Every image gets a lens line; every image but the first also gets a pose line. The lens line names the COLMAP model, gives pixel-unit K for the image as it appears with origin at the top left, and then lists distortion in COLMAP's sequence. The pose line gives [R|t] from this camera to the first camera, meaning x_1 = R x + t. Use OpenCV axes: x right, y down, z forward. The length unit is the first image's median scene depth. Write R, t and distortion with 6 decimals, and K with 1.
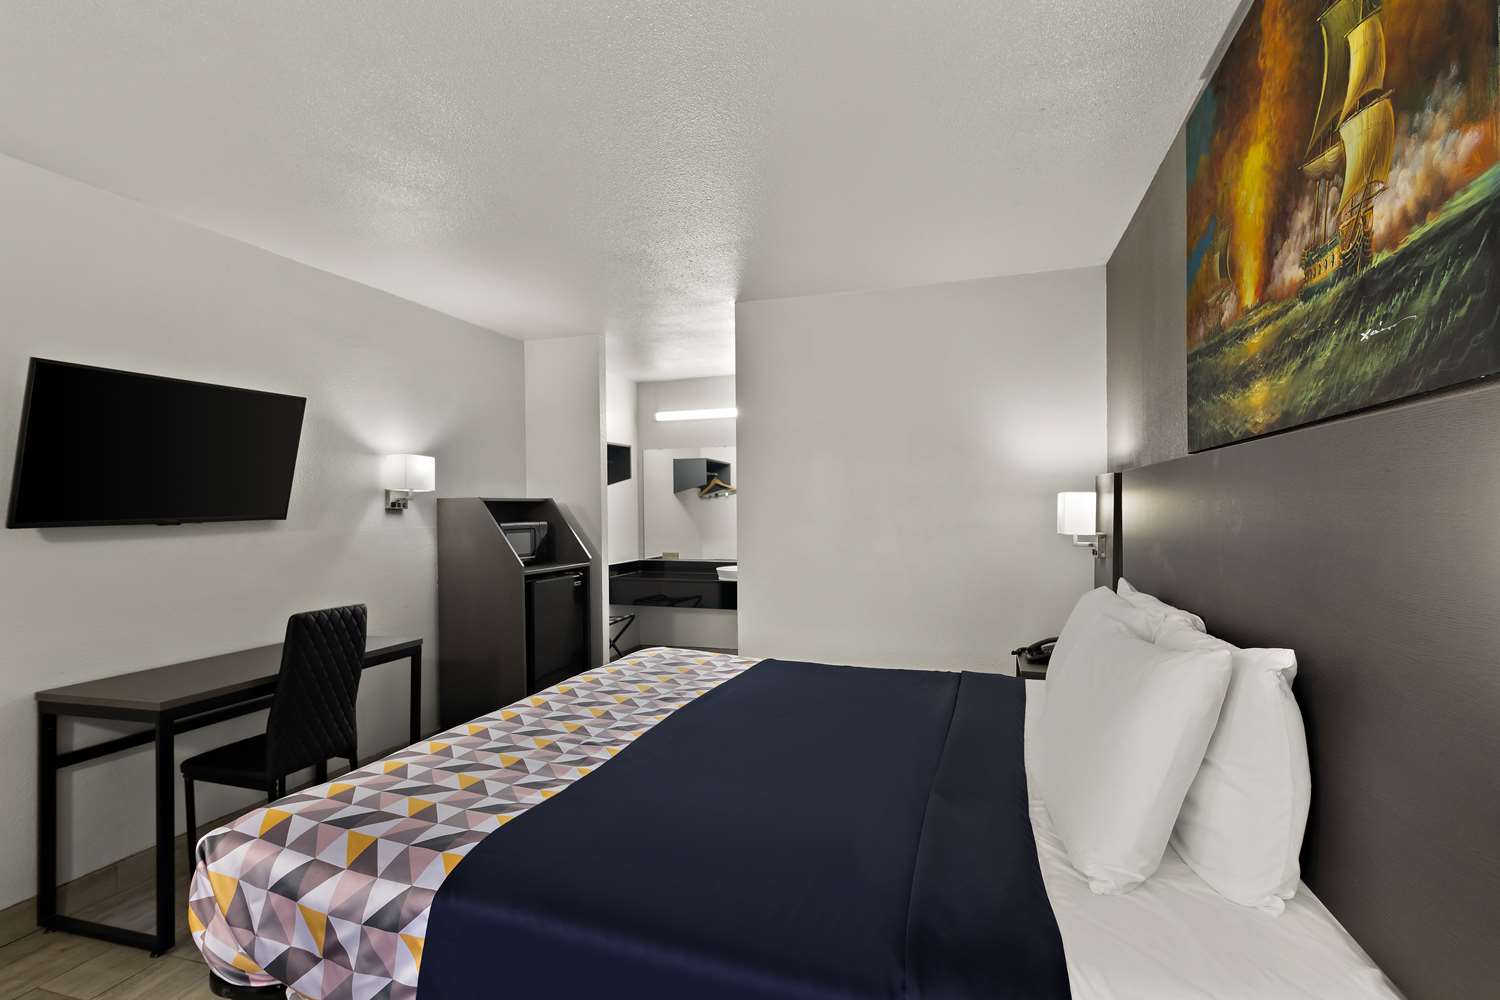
lens RADIAL K [[720.4, 0, 750.0], [0, 720.4, 500.0], [0, 0, 1]] dist [-0.001519, 0.000024]
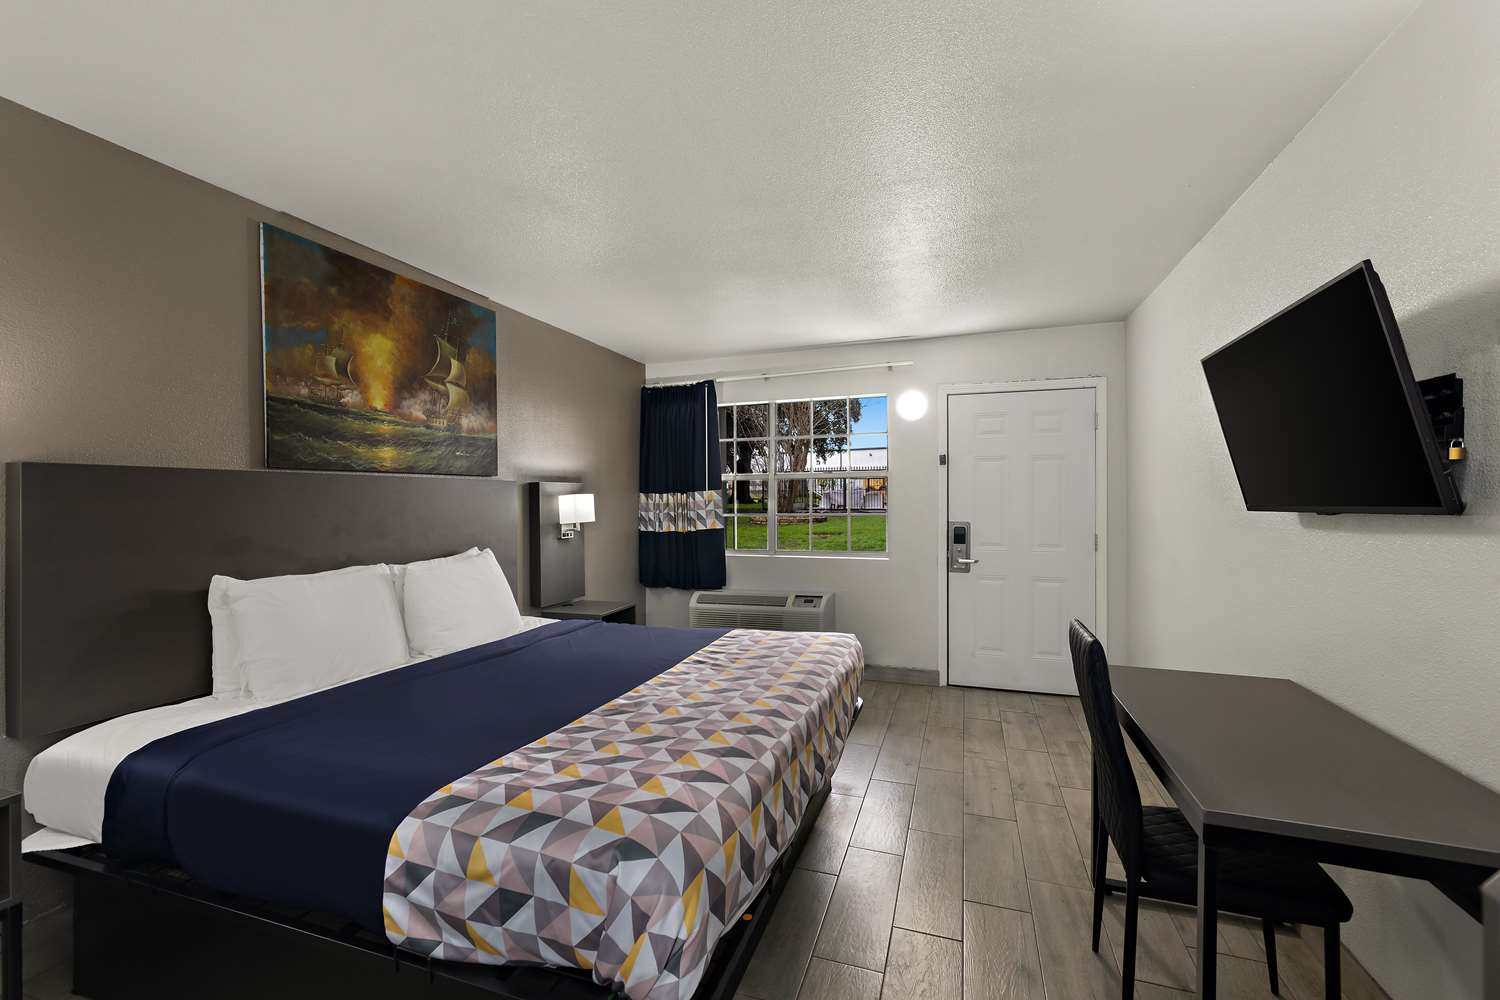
lens RADIAL K [[635.6, 0, 745.0], [0, 635.6, 501.2], [0, 0, 1]] dist [-0.000480, 0.000019]
pose [[-0.999435, 0.015570, 0.029787, -0.525024], [0.015417, 0.999867, -0.005368, 0.031719], [-0.029867, -0.004905, -0.999542, 3.524408]]
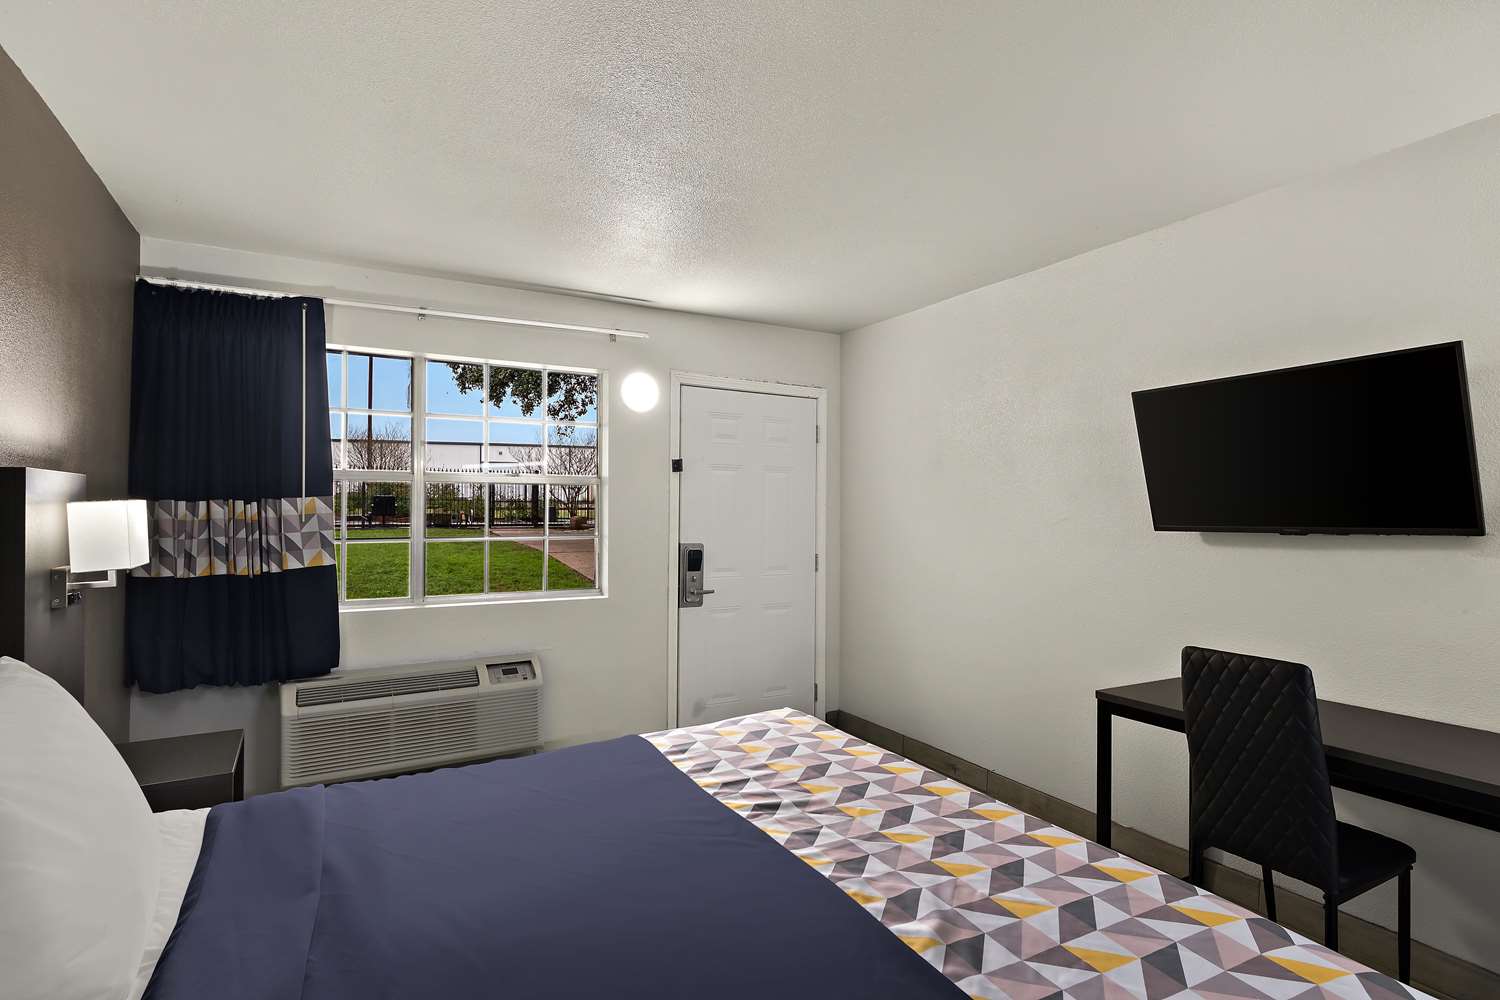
lens RADIAL K [[749.8, 0, 750.0], [0, 749.8, 500.0], [0, 0, 1]] dist [0.000432, 0.000003]
pose [[-0.678143, -0.004175, -0.734918, 0.223165], [0.007660, 0.999889, -0.012749, 0.009209], [0.734890, -0.014275, -0.678036, 2.840583]]
